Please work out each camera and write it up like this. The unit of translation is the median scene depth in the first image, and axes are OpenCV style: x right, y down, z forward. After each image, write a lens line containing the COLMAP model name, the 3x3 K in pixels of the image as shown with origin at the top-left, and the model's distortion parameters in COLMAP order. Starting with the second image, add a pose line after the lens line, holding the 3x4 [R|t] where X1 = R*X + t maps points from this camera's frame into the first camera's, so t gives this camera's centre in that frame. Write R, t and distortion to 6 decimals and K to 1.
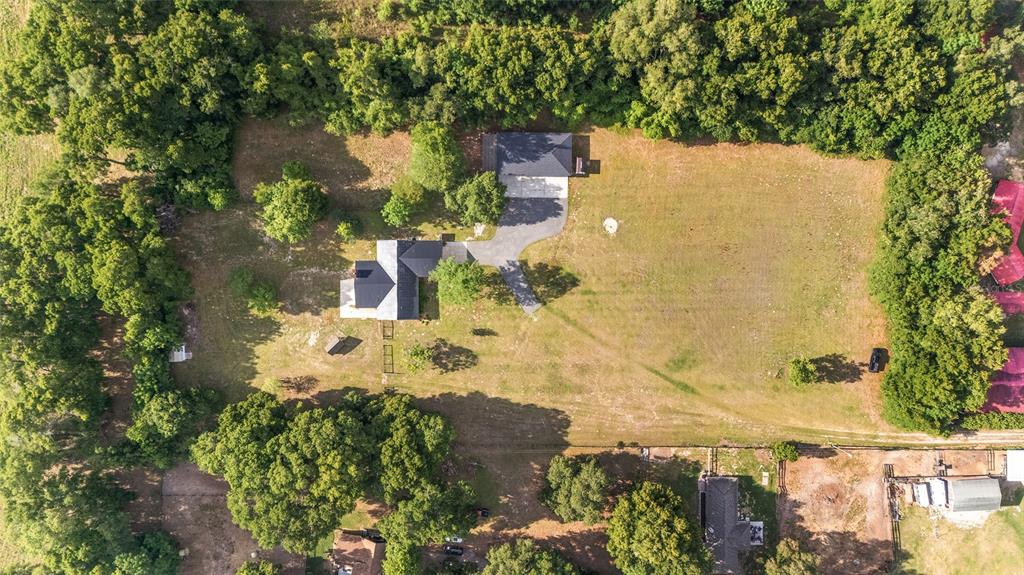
lens RADIAL K [[747.9, 0, 515.1], [0, 747.9, 286.5], [0, 0, 1]] dist [0.088044, -0.106240]
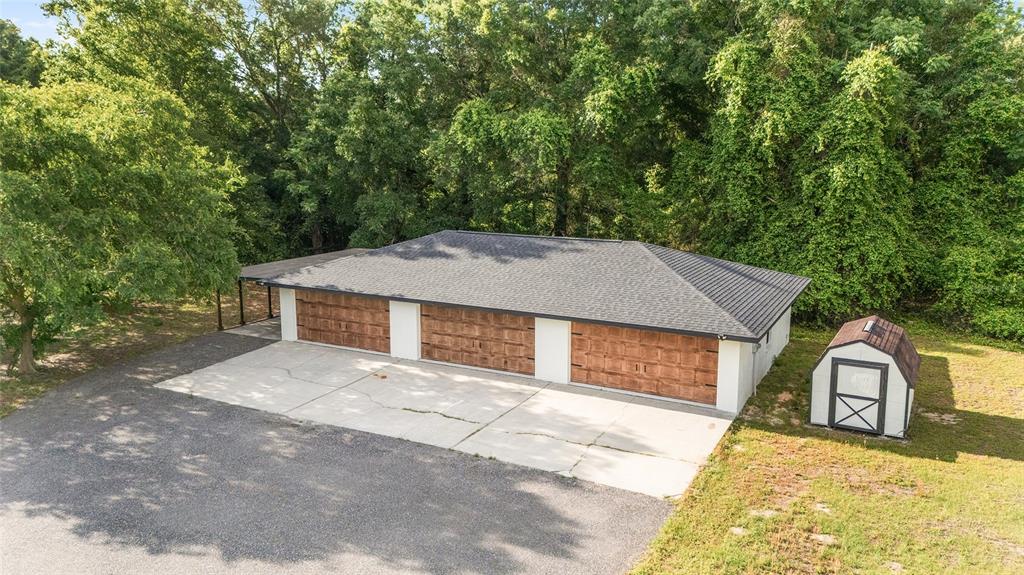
lens RADIAL K [[751.7, 0, 519.5], [0, 751.7, 267.6], [0, 0, 1]] dist [0.092092, -0.118091]
pose [[0.887826, 0.047282, -0.457743, 0.091827], [-0.459465, 0.146447, -0.876040, -0.037237], [0.025614, 0.988088, 0.151743, 0.959947]]
